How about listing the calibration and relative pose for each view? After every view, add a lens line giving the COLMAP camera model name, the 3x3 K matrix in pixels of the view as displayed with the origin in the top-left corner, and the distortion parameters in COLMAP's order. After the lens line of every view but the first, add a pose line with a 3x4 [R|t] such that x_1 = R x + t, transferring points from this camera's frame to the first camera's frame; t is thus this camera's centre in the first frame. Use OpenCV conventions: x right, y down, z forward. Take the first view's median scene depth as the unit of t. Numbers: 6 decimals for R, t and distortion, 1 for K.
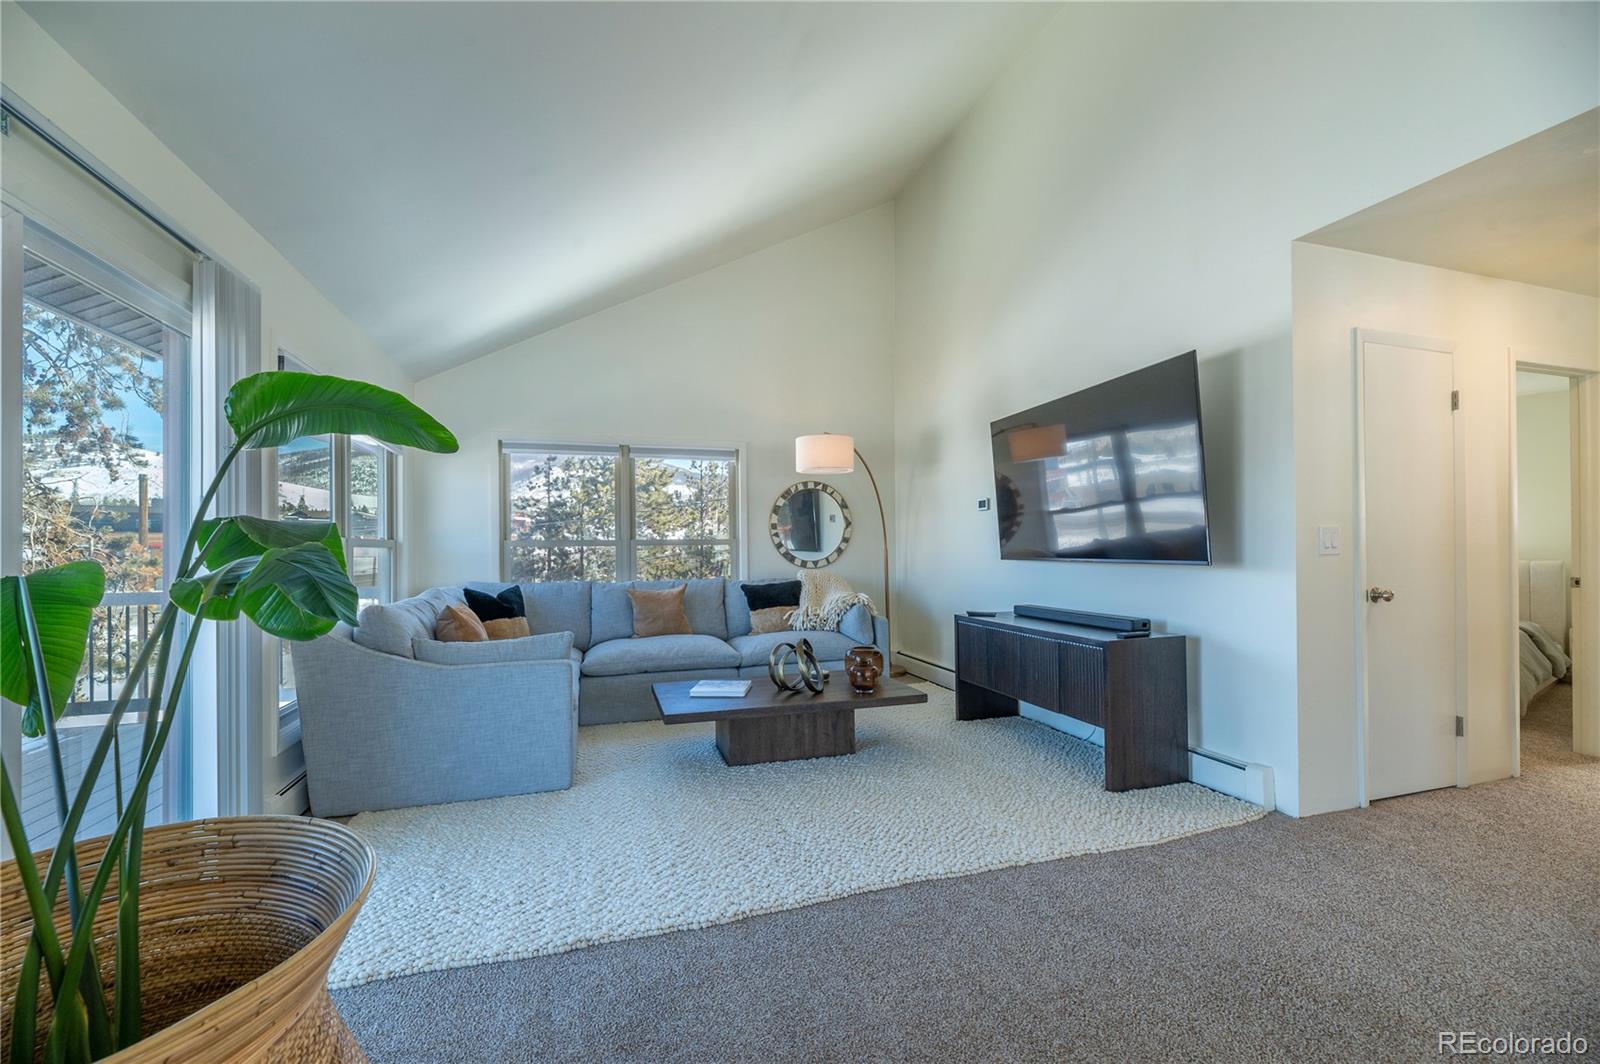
lens RADIAL K [[640.4, 0, 782.0], [0, 640.4, 545.5], [0, 0, 1]] dist [-0.003259, -0.000027]
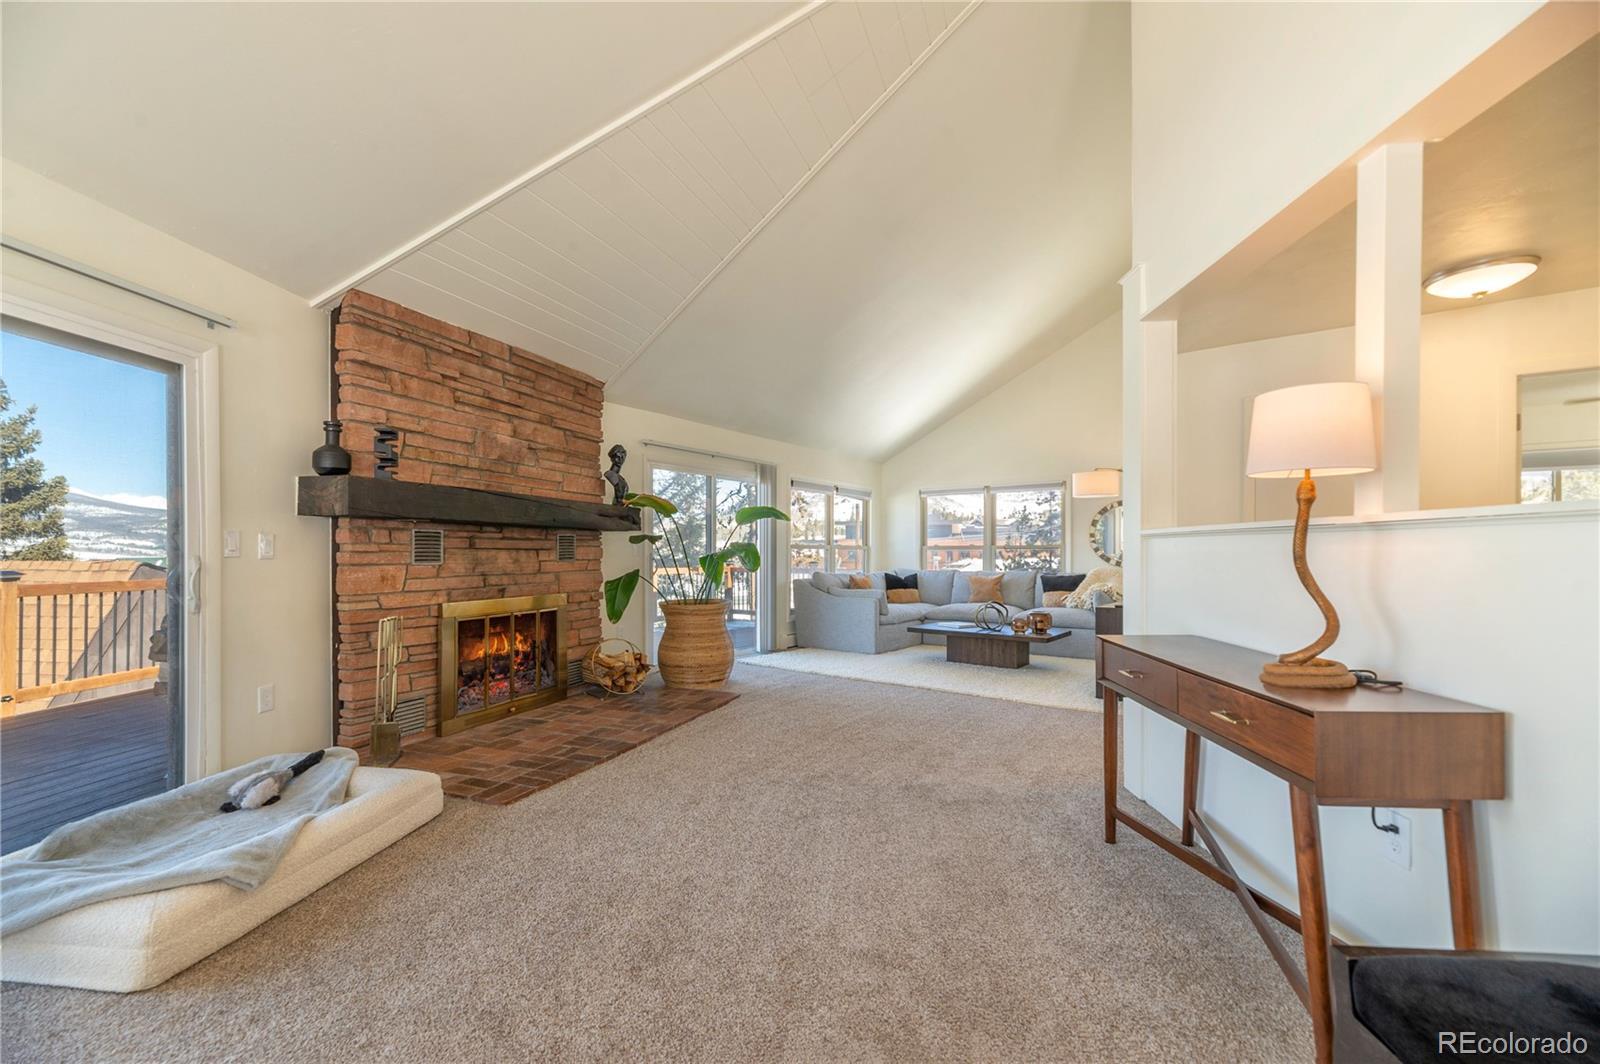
lens RADIAL K [[643.6, 0, 782.7], [0, 643.6, 556.4], [0, 0, 1]] dist [-0.002611, -0.000293]
pose [[0.589253, 0.010405, -0.807881, 0.807317], [-0.002613, 0.999936, 0.010973, 0.001700], [0.807944, -0.004355, 0.589243, -0.376046]]
